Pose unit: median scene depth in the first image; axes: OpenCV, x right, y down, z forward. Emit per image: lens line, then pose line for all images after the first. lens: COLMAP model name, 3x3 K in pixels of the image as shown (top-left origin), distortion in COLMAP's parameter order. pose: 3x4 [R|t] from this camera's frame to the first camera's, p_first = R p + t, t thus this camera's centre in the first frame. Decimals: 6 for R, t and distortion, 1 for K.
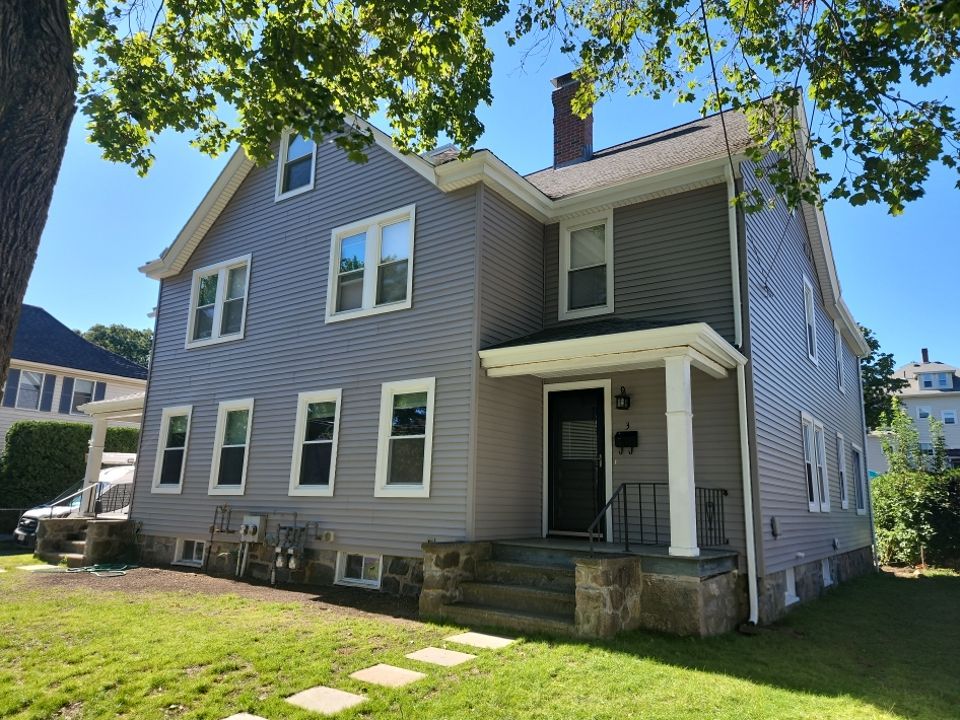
lens RADIAL K [[657.4, 0, 481.9], [0, 657.4, 357.5], [0, 0, 1]] dist [0.010180, -0.005555]
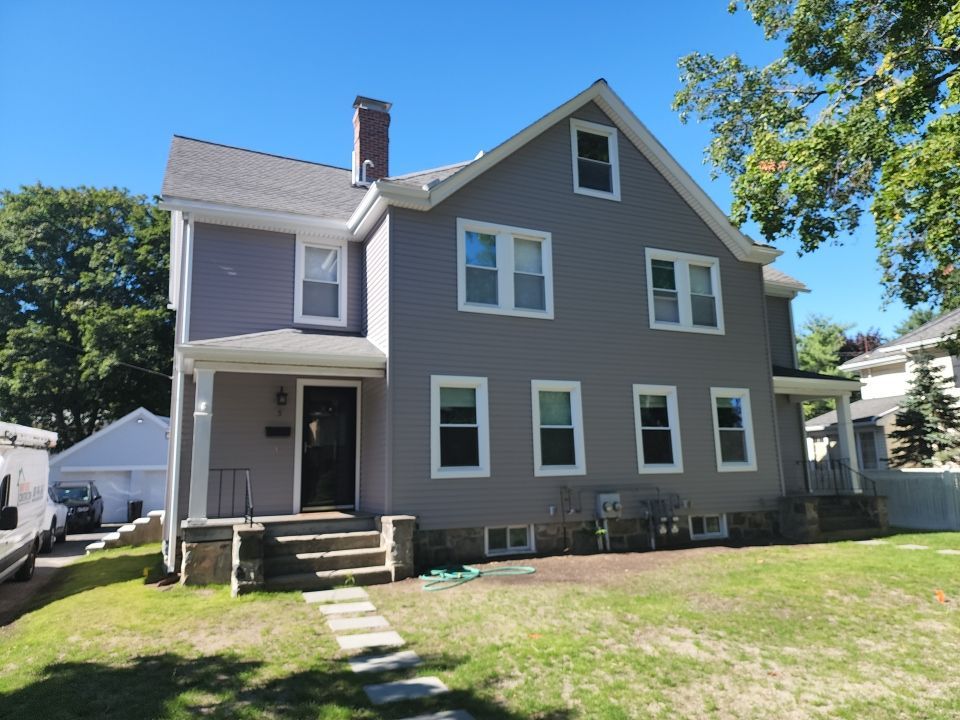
lens RADIAL K [[654.2, 0, 479.2], [0, 654.2, 367.8], [0, 0, 1]] dist [0.079362, -0.083927]
pose [[0.500351, 0.111550, 0.858607, -3.073320], [-0.146177, 0.988314, -0.043217, 0.251668], [-0.853394, -0.103885, 0.510810, 1.432464]]
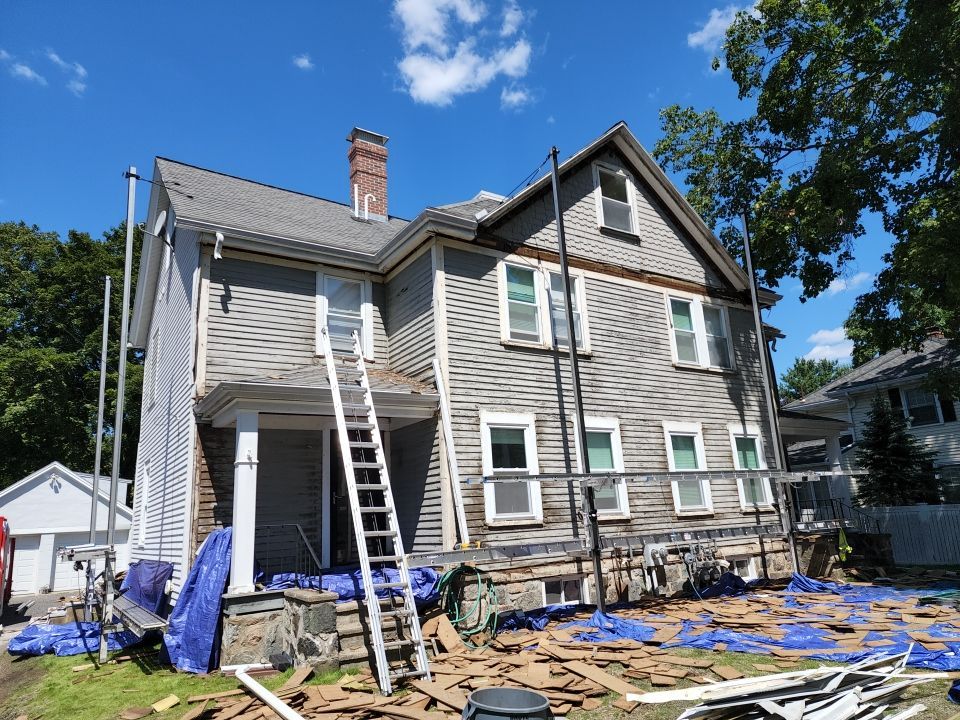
lens RADIAL K [[644.1, 0, 469.8], [0, 644.1, 375.7], [0, 0, 1]] dist [0.080733, -0.069907]
pose [[0.382521, 0.164874, 0.909117, -3.125361], [-0.131434, 0.983653, -0.123090, 0.331297], [-0.914550, -0.072404, 0.397938, 1.924323]]
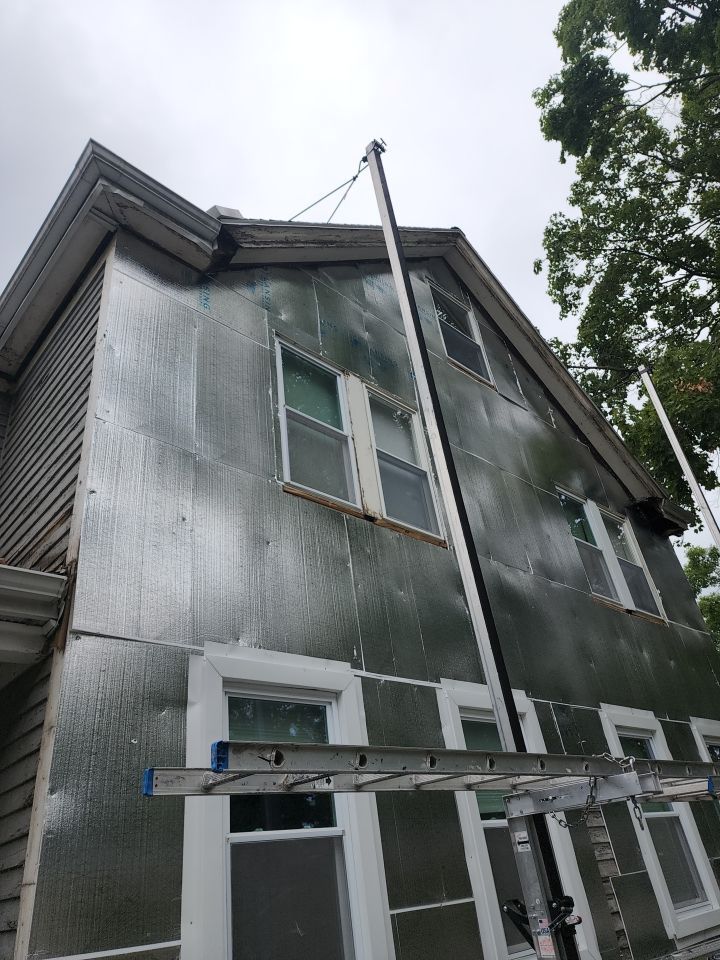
lens RADIAL K [[657.4, 0, 360.0], [0, 657.4, 480.0], [0, 0, 1]] dist [0.010180, -0.005555]
pose [[0.214131, 0.483134, 0.848958, -1.921544], [-0.082024, 0.874941, -0.477232, 0.354087], [-0.973355, 0.032555, 0.226981, 2.353380]]
